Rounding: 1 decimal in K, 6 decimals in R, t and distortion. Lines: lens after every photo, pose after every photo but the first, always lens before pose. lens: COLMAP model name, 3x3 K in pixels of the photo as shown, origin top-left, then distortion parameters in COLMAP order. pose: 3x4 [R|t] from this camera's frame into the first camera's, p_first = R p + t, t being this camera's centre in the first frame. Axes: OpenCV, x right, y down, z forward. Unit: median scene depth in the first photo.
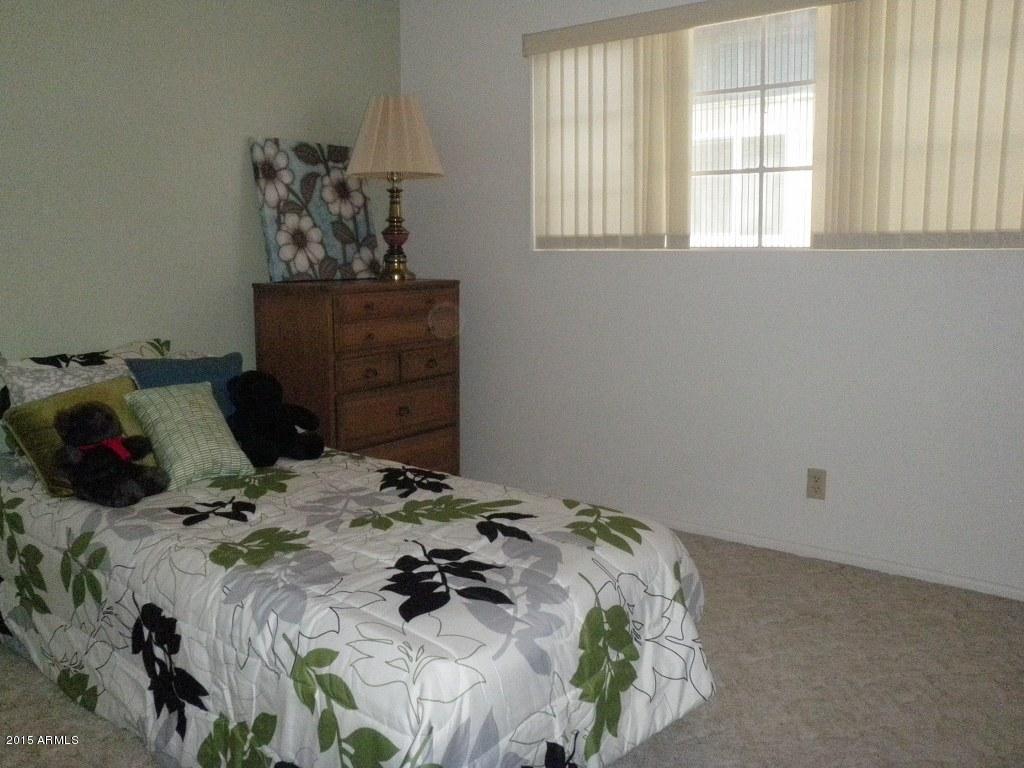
lens RADIAL K [[822.9, 0, 503.5], [0, 822.9, 388.7], [0, 0, 1]] dist [-0.083701, 0.038733]
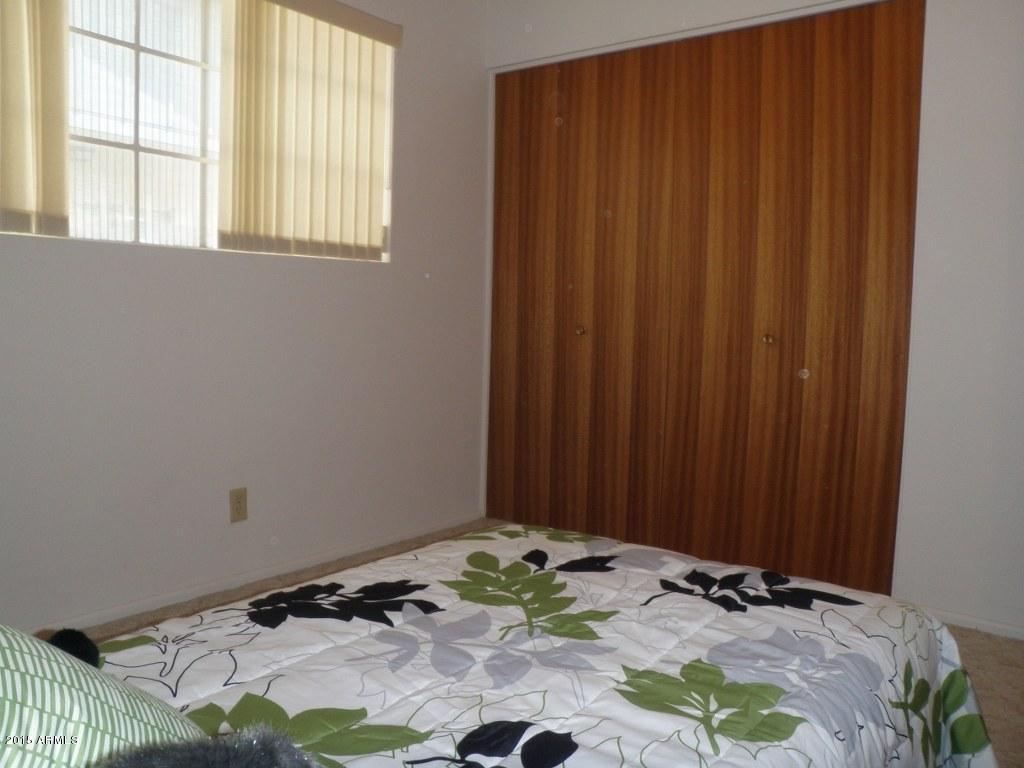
lens RADIAL K [[822.9, 0, 503.1], [0, 822.9, 381.0], [0, 0, 1]] dist [-0.083701, 0.038733]
pose [[-0.007712, -0.083116, 0.996510, -0.581194], [0.133368, 0.987551, 0.083401, -0.065425], [-0.991037, 0.133545, 0.003469, 0.759175]]
